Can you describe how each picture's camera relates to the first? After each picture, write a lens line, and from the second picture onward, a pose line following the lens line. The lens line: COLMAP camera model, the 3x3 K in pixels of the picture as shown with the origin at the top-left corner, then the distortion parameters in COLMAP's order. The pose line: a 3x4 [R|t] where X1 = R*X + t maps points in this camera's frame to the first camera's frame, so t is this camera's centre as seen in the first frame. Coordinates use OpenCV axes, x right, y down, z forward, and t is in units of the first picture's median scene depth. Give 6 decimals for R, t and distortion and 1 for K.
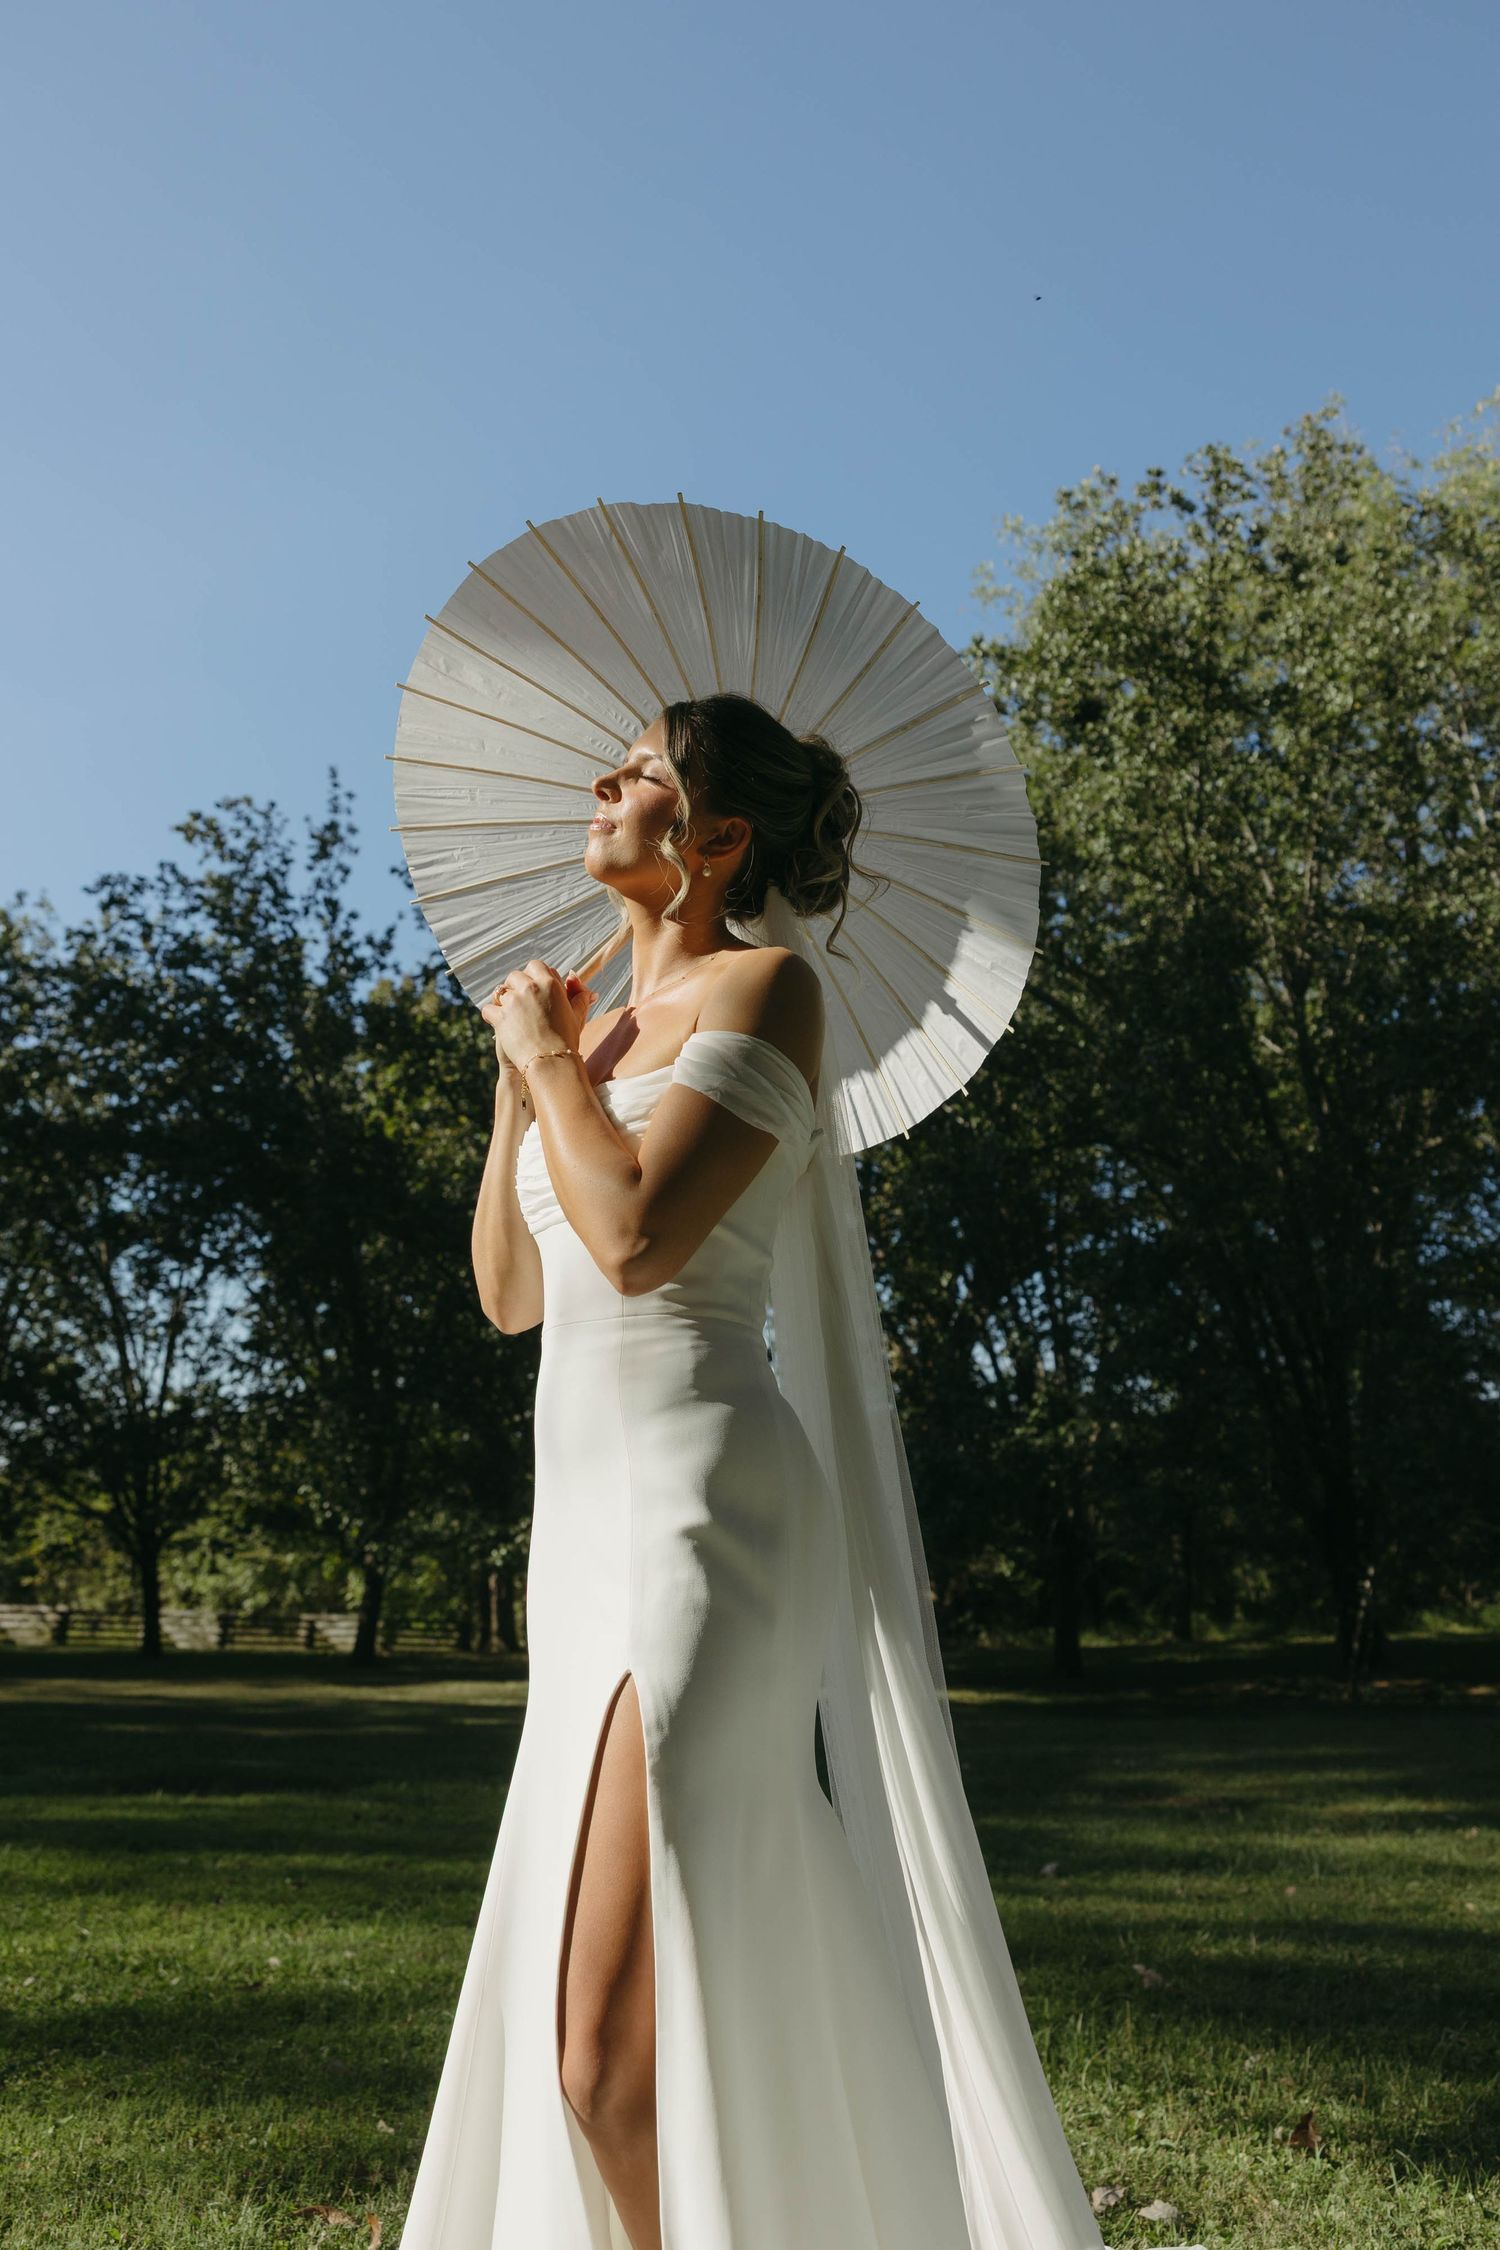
lens RADIAL K [[1769.3, 0, 740.1], [0, 1769.3, 1126.2], [0, 0, 1]] dist [0.007159, 0.010115]
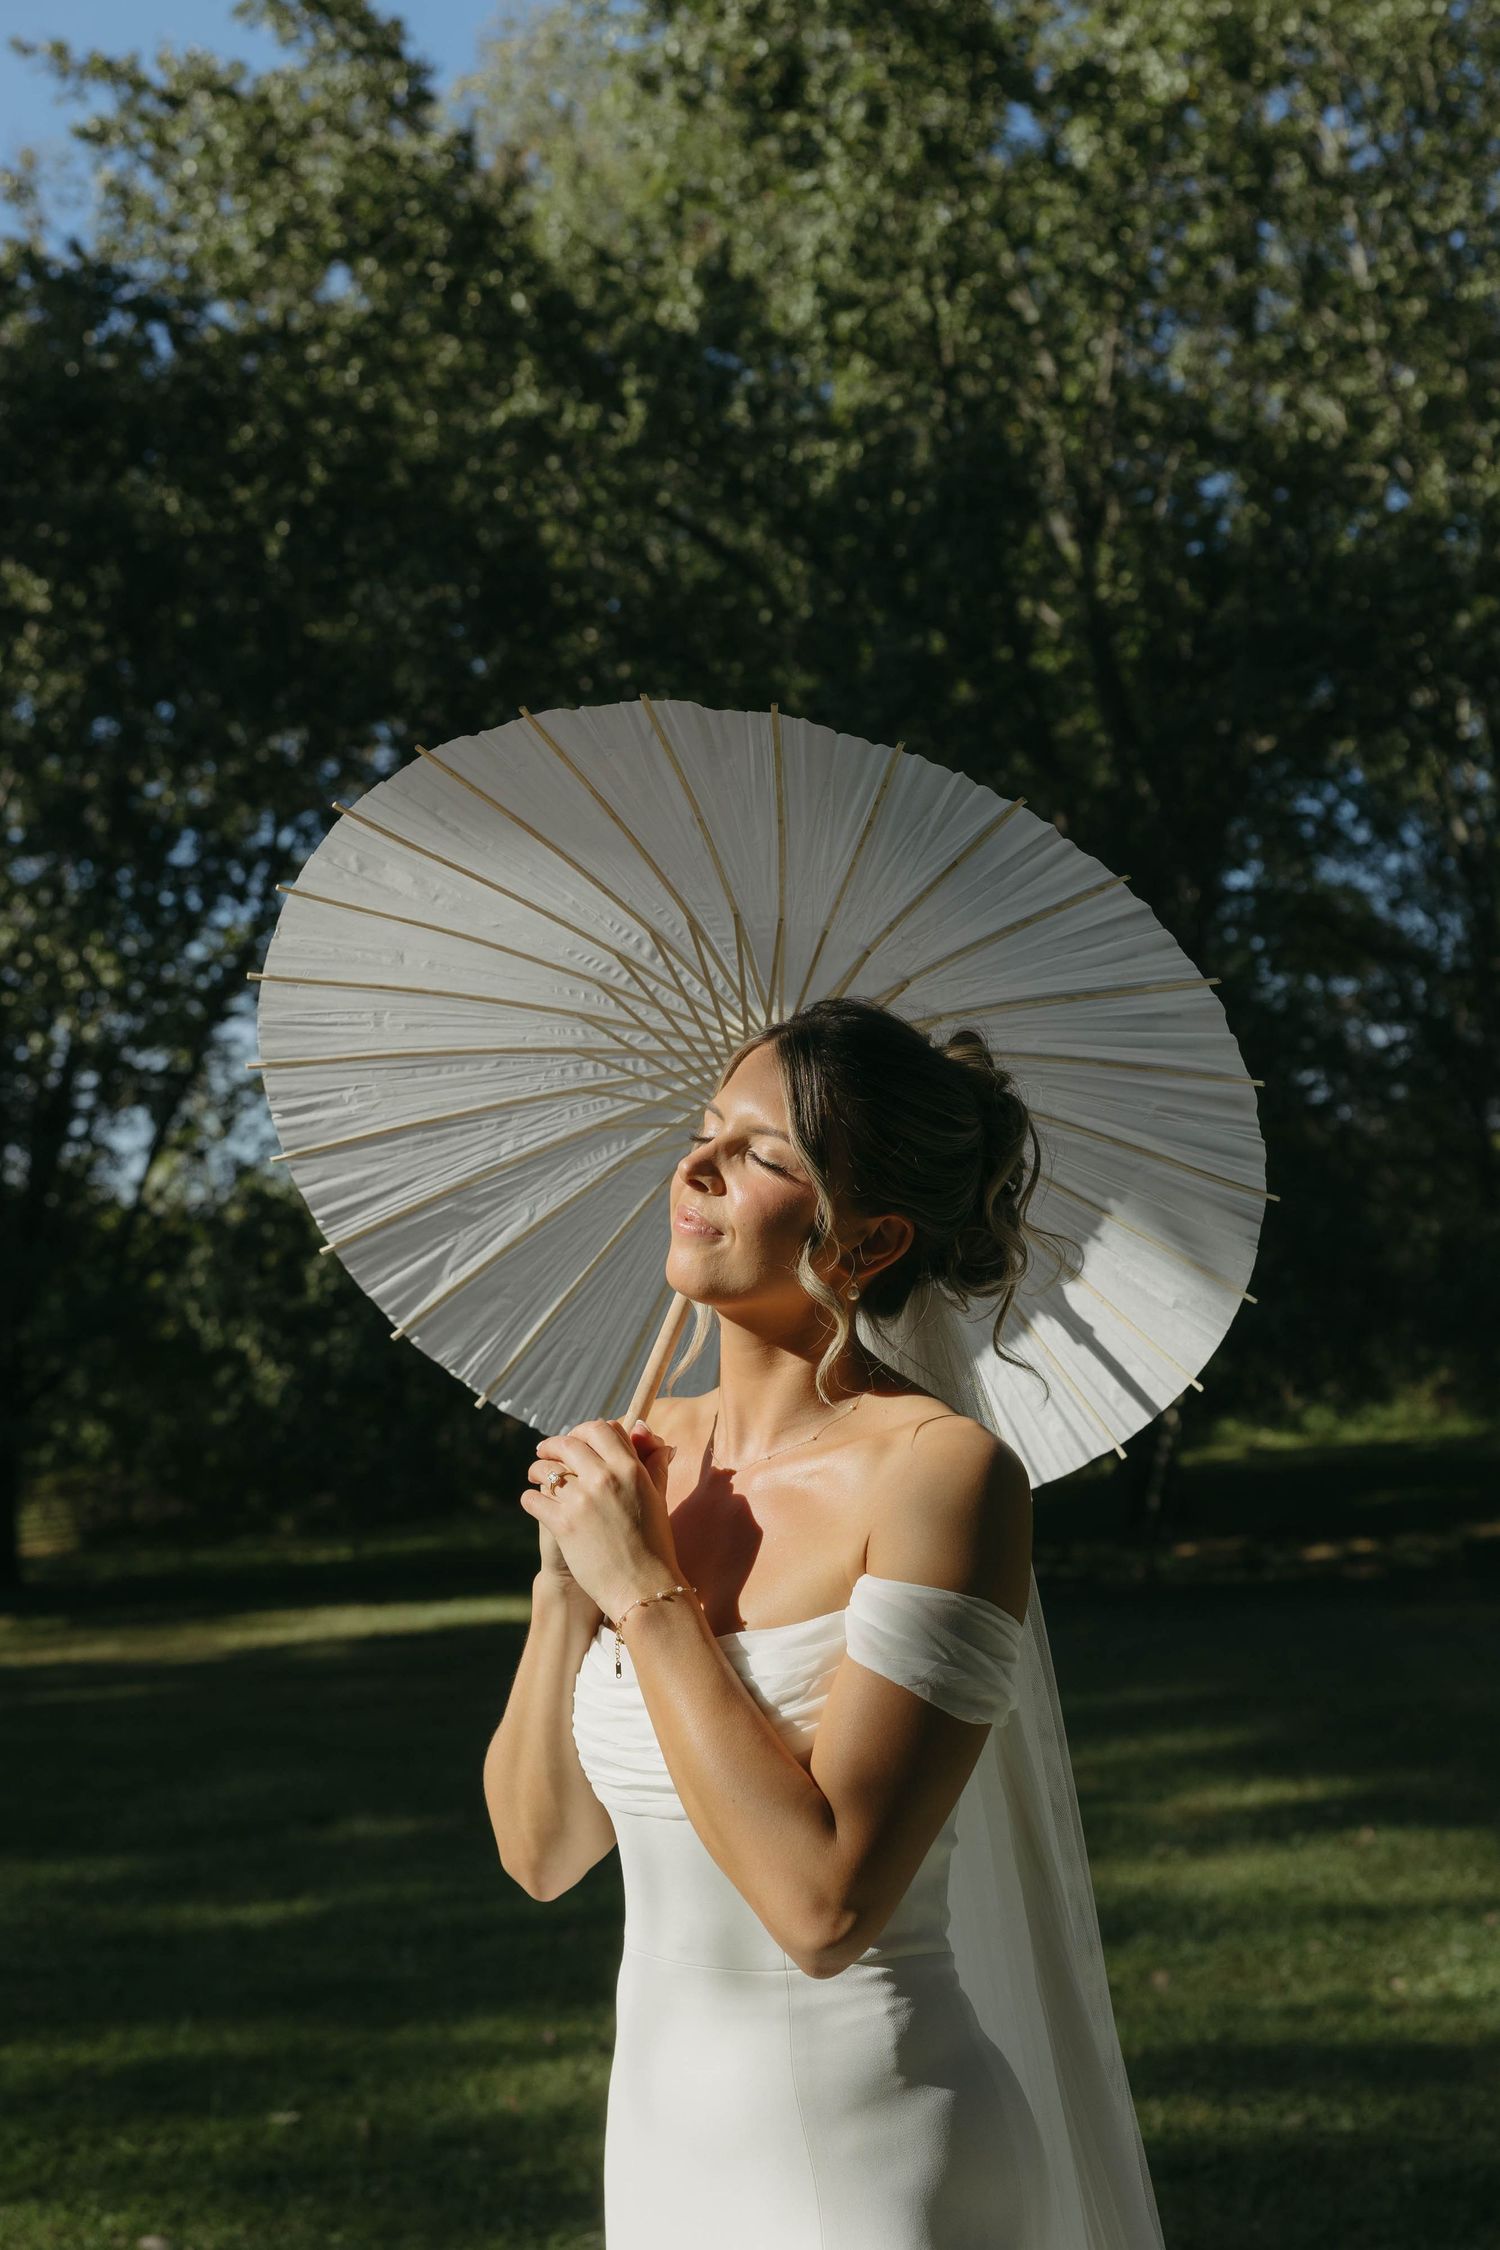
lens RADIAL K [[2765.7, 0, 665.2], [0, 2765.7, 1126.2], [0, 0, 1]] dist [-0.002883, -0.001662]
pose [[0.984809, -0.032443, 0.170585, -0.060375], [0.003692, 0.986082, 0.166221, -0.085963], [-0.173604, -0.163066, 0.971221, -0.009027]]
